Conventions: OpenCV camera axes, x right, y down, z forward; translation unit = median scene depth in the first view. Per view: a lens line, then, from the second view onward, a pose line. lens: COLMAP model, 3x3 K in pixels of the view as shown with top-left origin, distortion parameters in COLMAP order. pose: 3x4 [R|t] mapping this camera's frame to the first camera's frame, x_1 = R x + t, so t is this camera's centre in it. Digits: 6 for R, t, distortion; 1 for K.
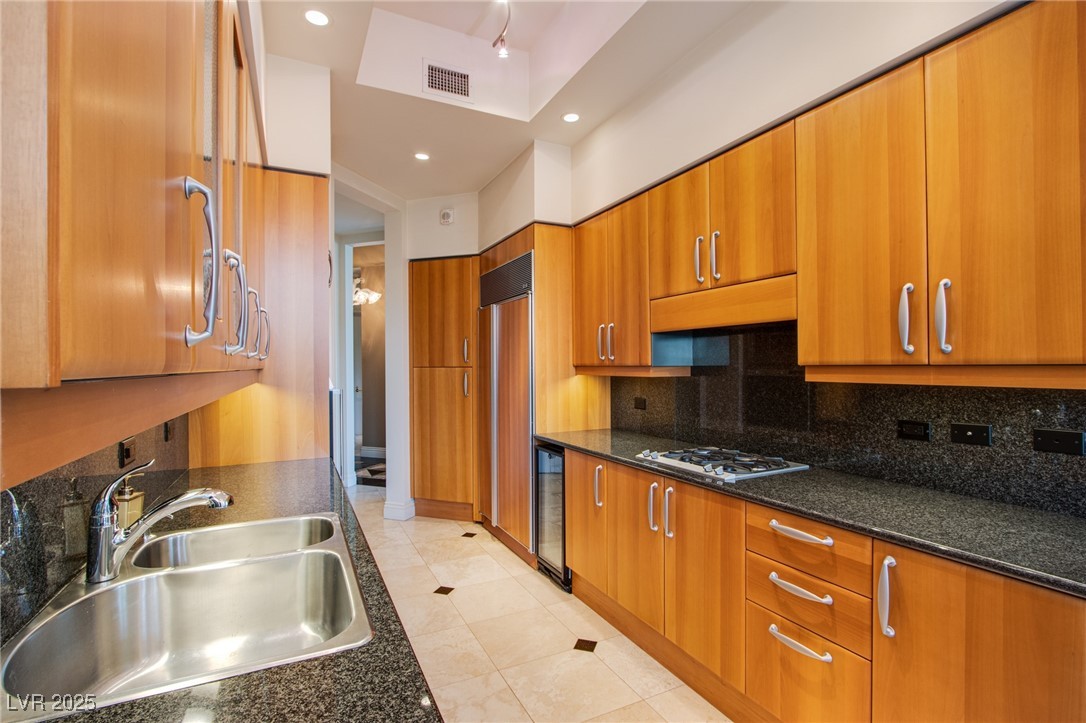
lens RADIAL K [[502.9, 0, 540.9], [0, 502.9, 367.7], [0, 0, 1]] dist [-0.020801, 0.002336]
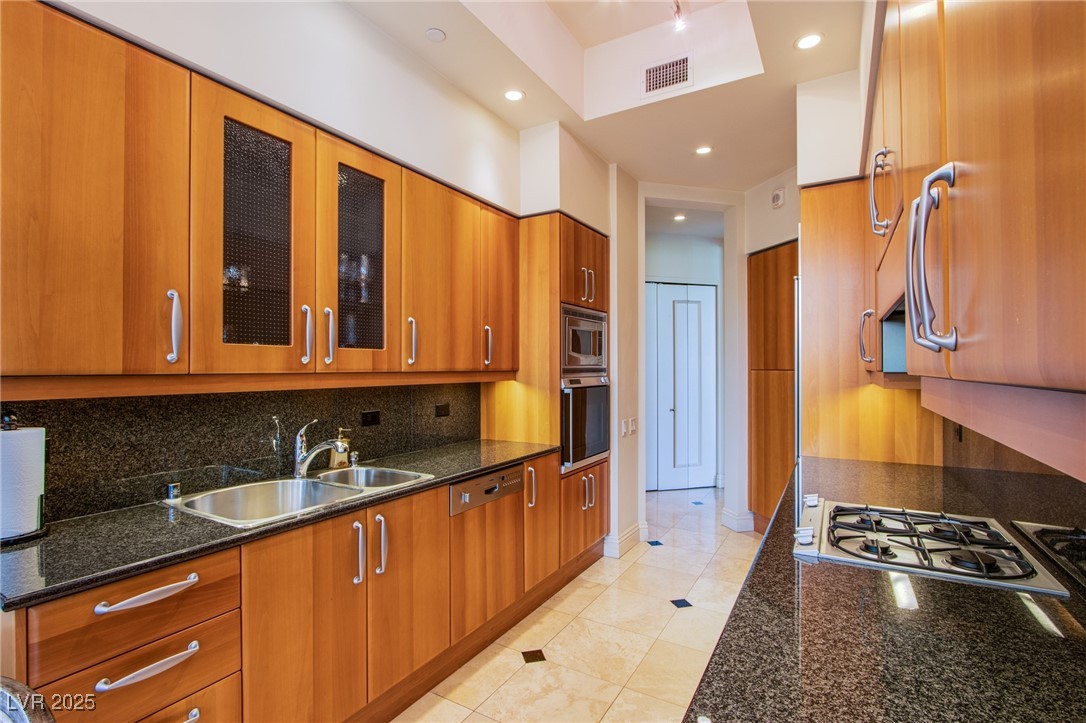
lens RADIAL K [[502.9, 0, 540.9], [0, 502.9, 367.7], [0, 0, 1]] dist [-0.020801, 0.002336]
pose [[0.547903, 0.001403, -0.836541, 0.469753], [-0.002972, 0.999996, -0.000270, -0.004875], [0.836537, 0.002634, 0.547904, 0.254472]]
